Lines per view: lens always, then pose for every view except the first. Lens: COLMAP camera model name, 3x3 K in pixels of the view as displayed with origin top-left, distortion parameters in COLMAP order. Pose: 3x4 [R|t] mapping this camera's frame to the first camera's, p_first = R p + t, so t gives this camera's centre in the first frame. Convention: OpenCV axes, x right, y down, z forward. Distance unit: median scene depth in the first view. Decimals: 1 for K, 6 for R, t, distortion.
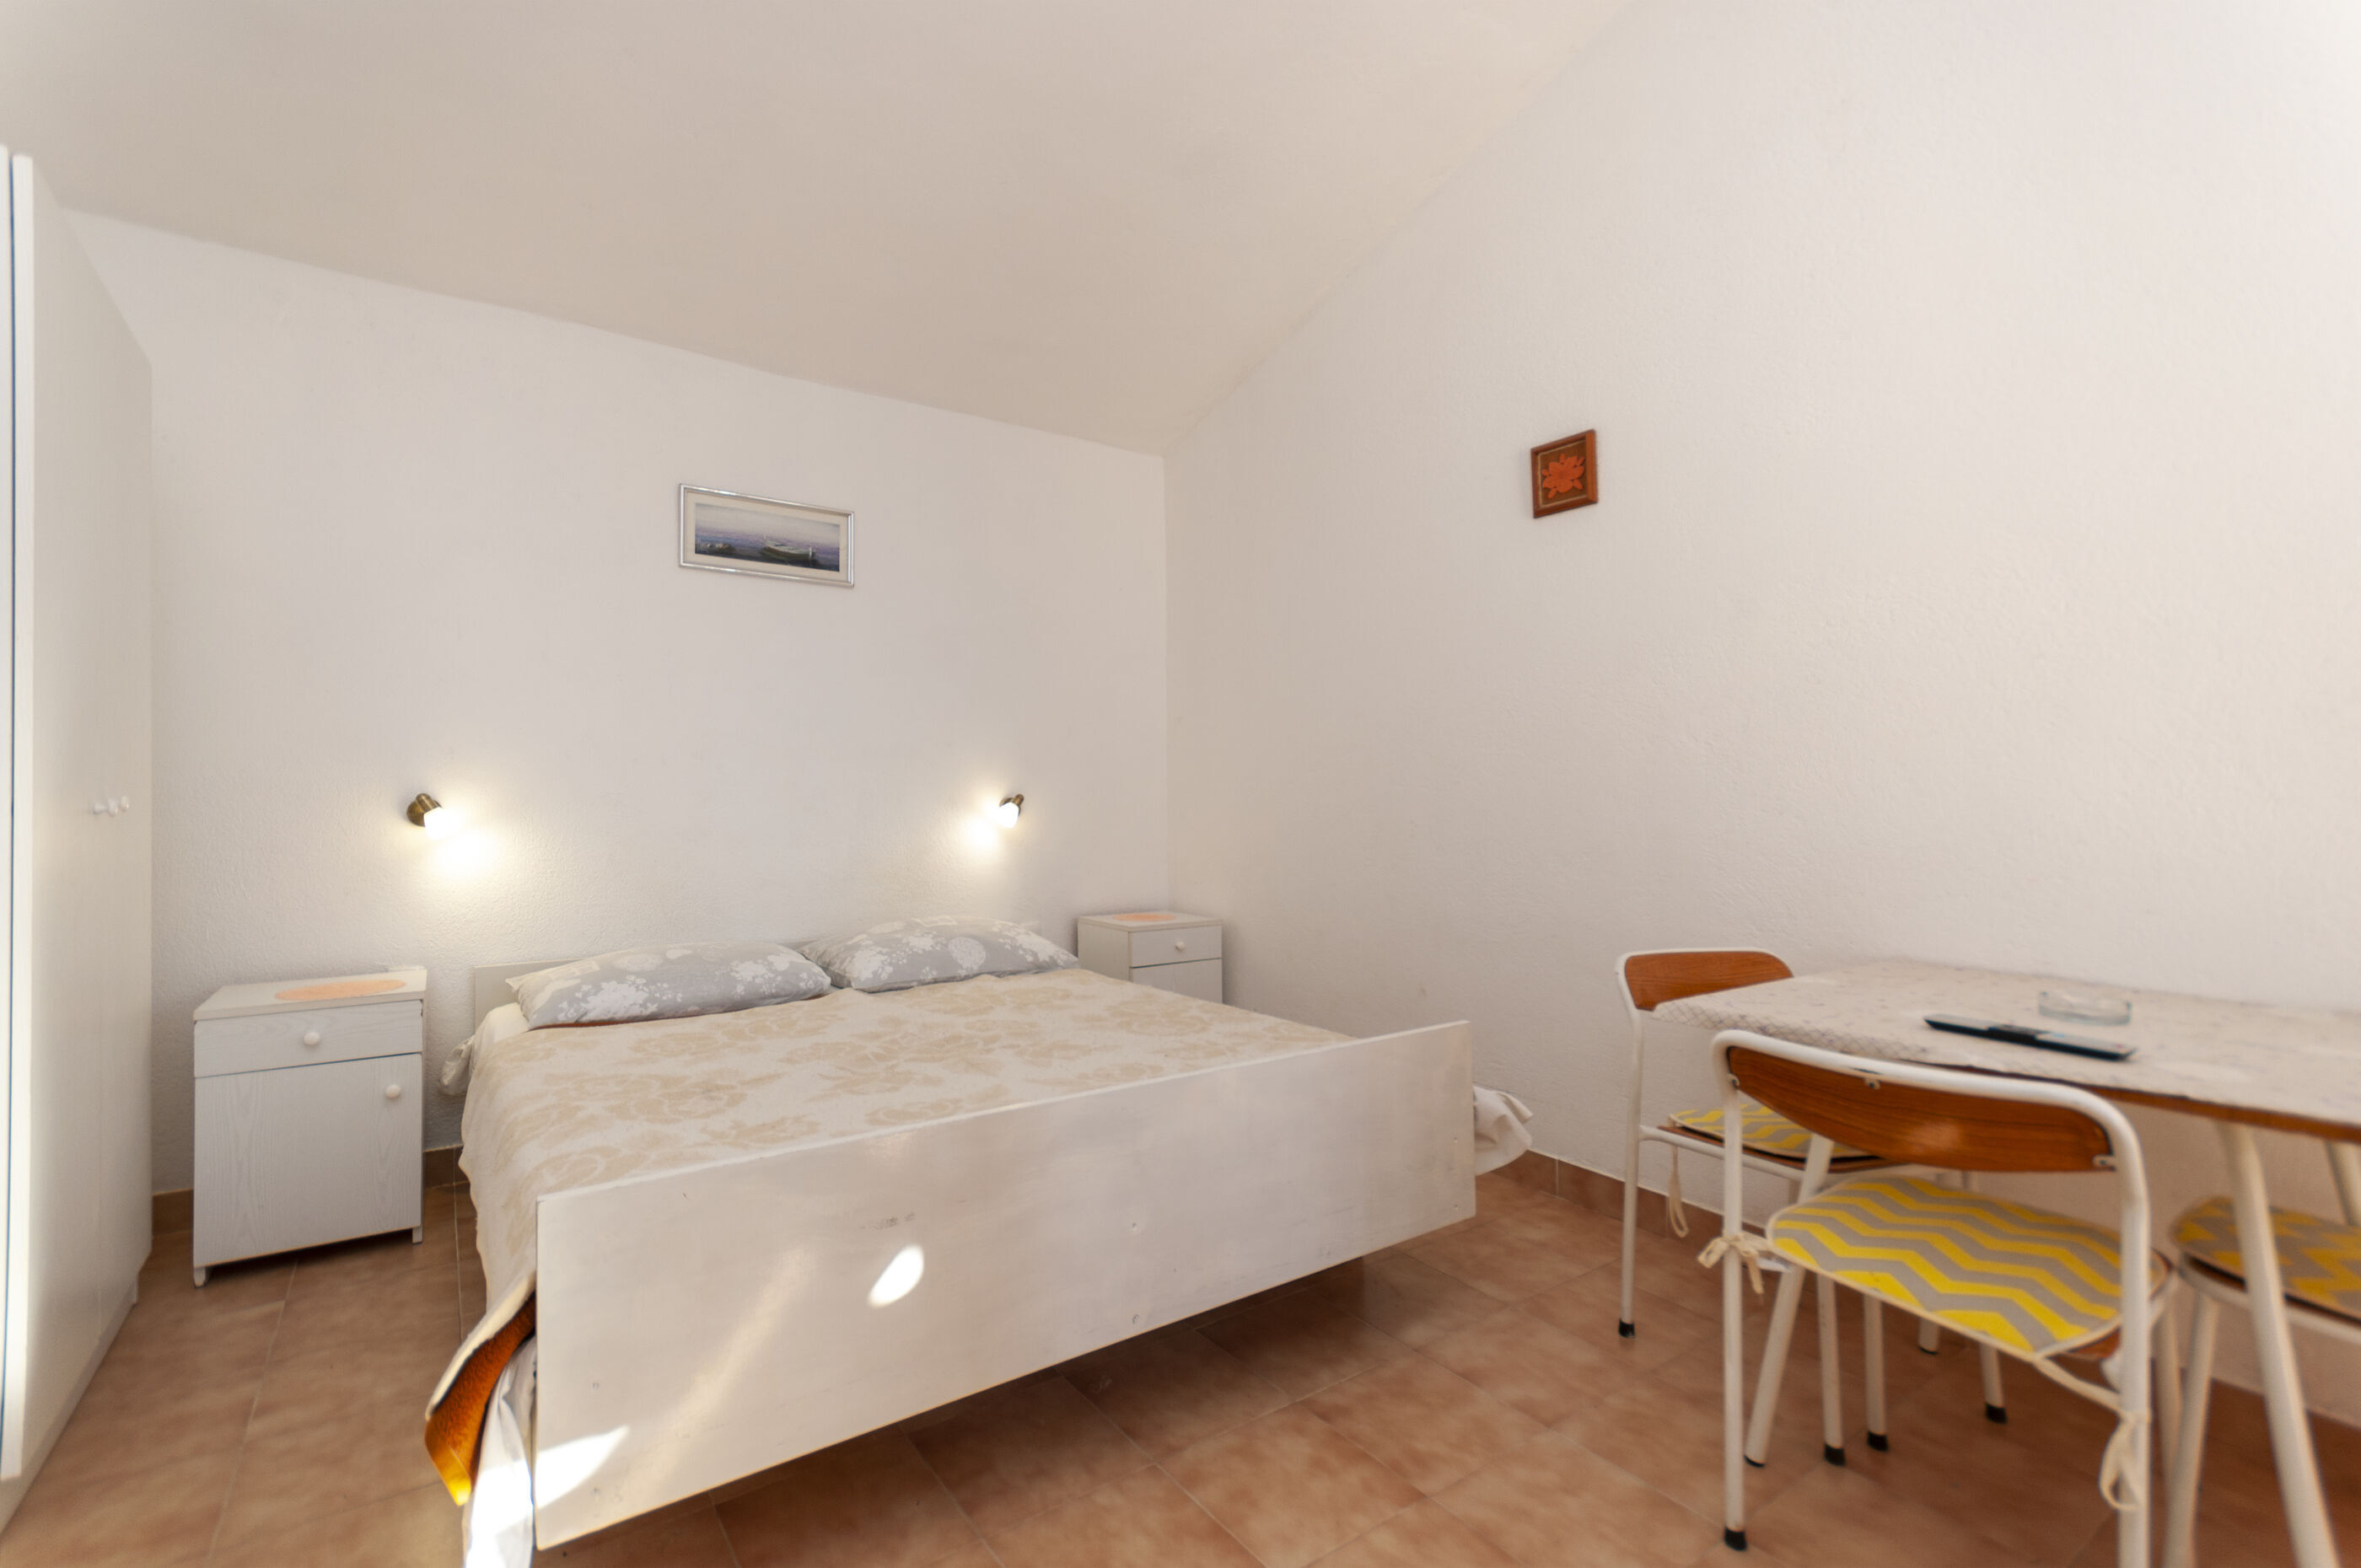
lens RADIAL K [[1041.9, 0, 1163.6], [0, 1041.9, 795.5], [0, 0, 1]] dist [0.011558, -0.000251]
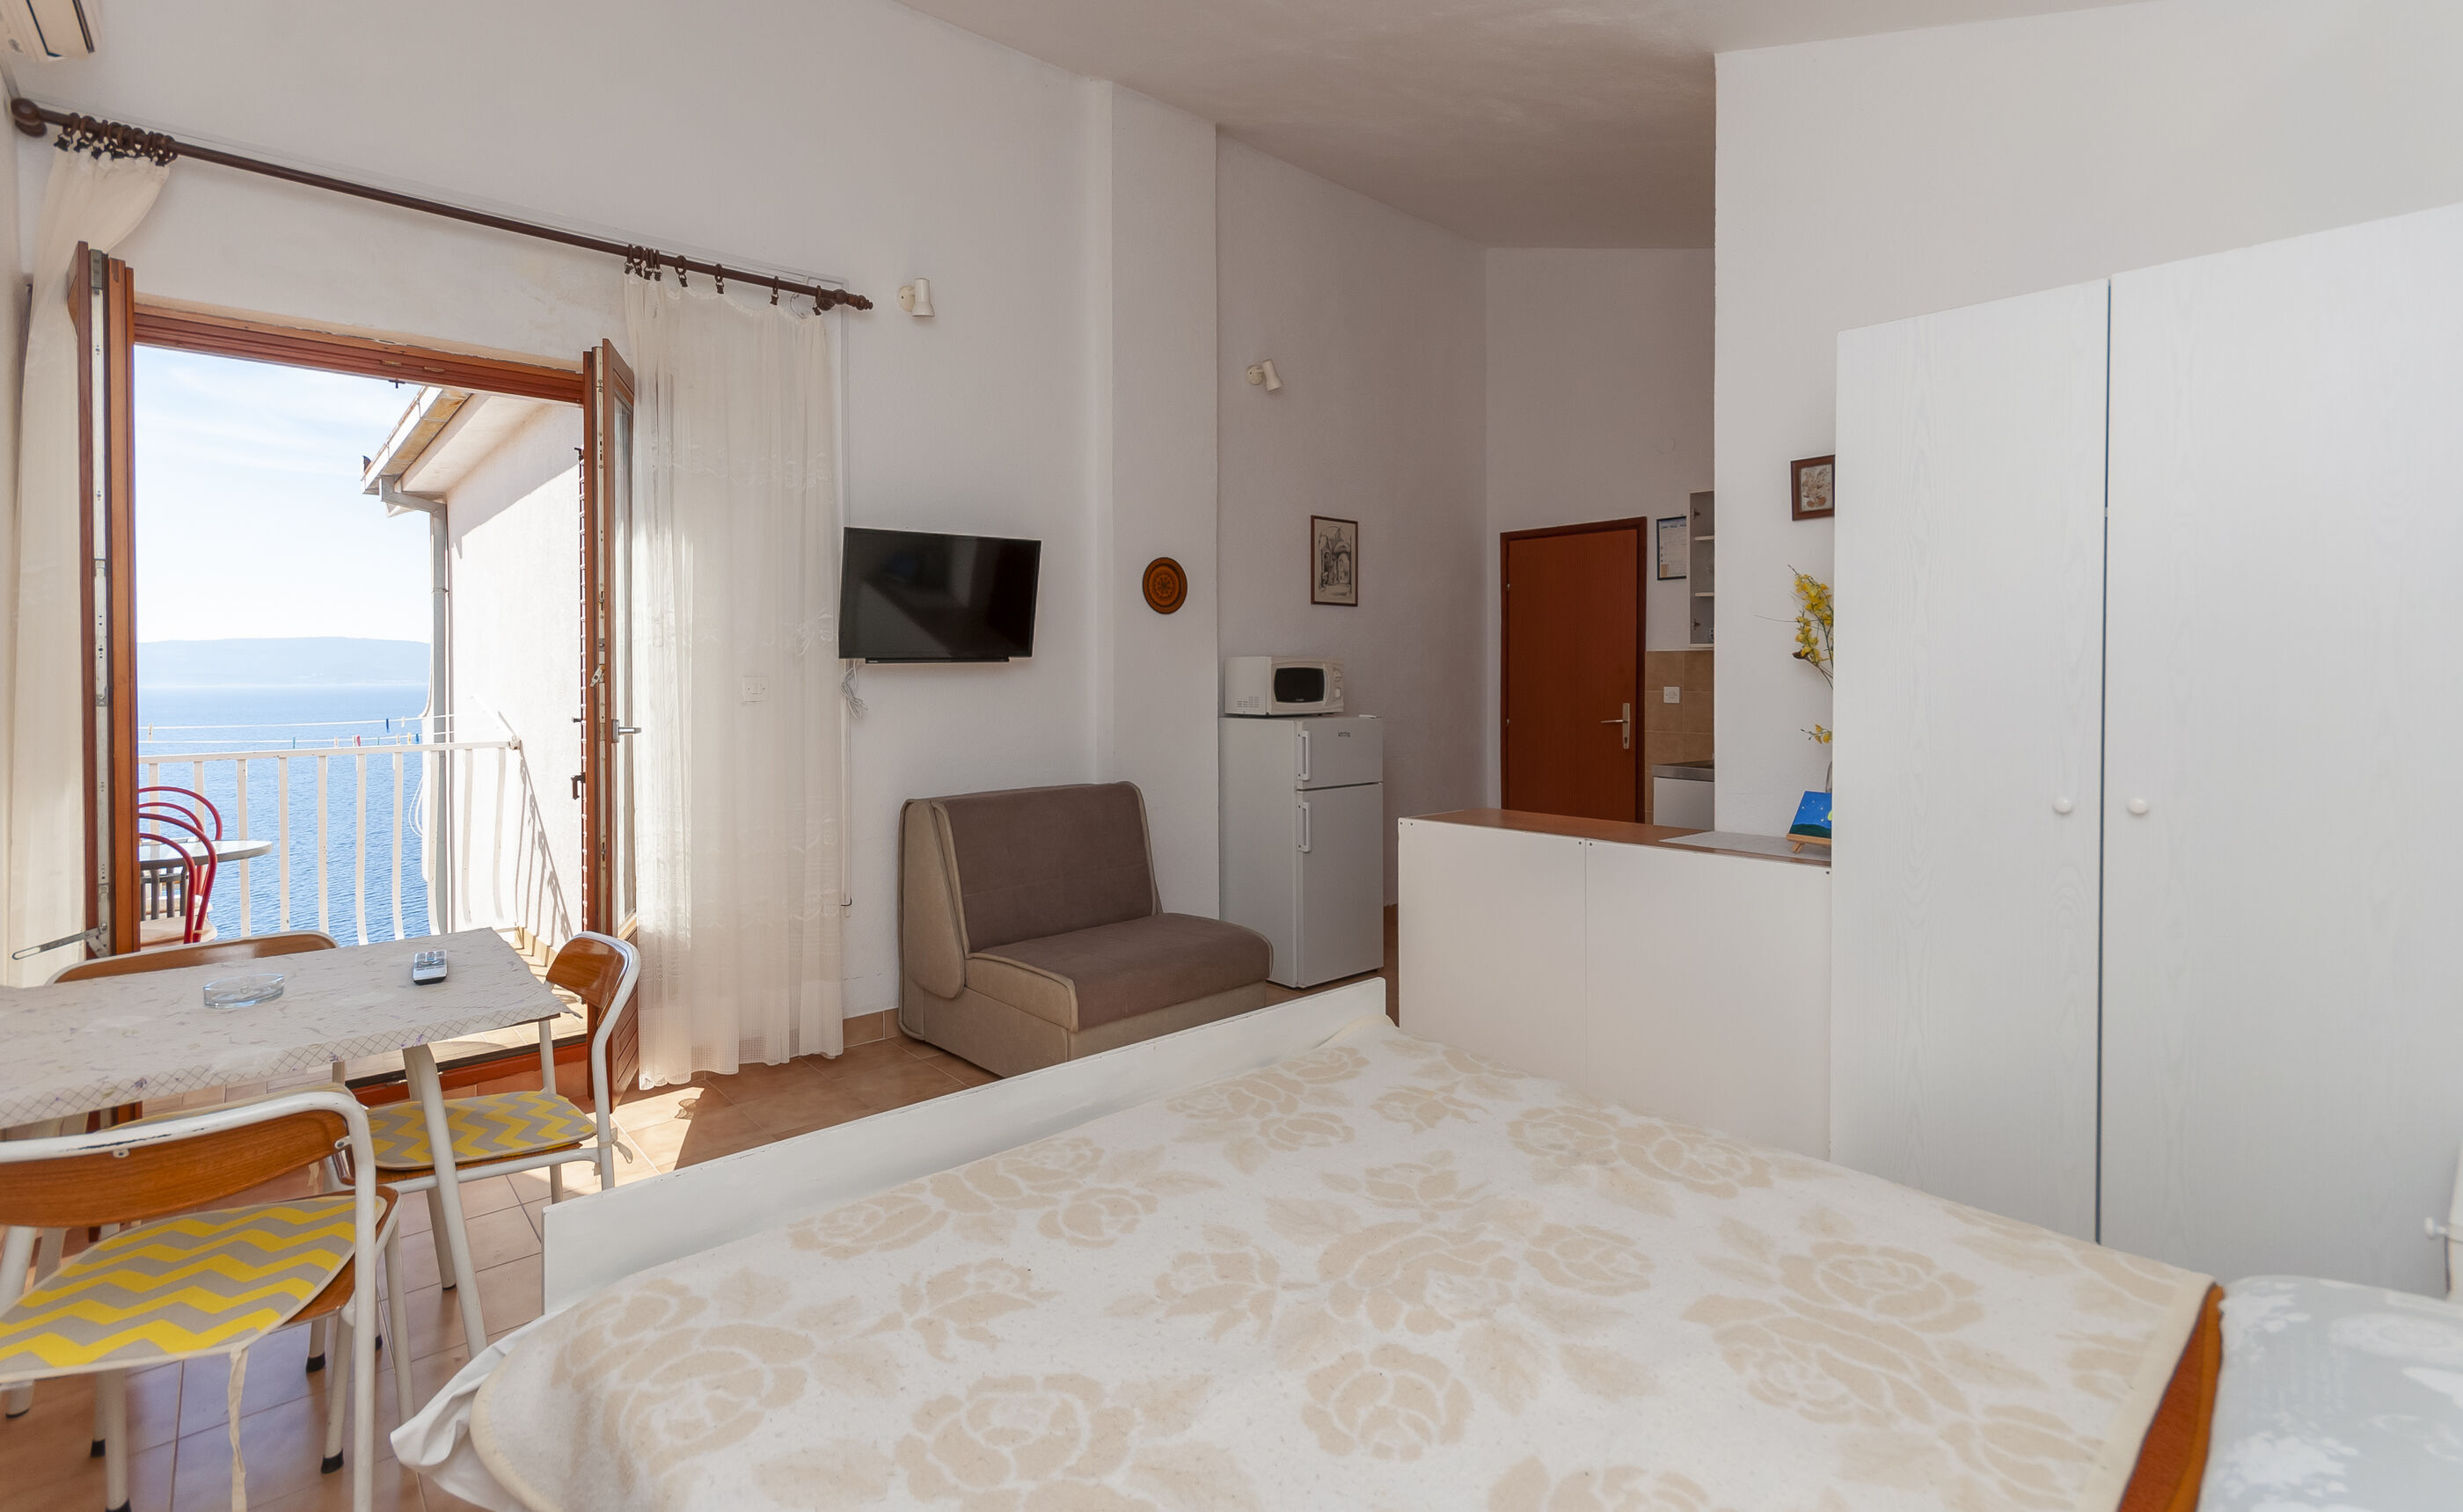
lens RADIAL K [[1115.6, 0, 1223.1], [0, 1115.6, 684.7], [0, 0, 1]] dist [0.010201, -0.000196]
pose [[-0.993253, 0.006724, -0.115773, -0.030069], [0.005630, 0.999936, 0.009775, -0.081026], [0.115831, 0.009057, -0.993228, 1.340313]]
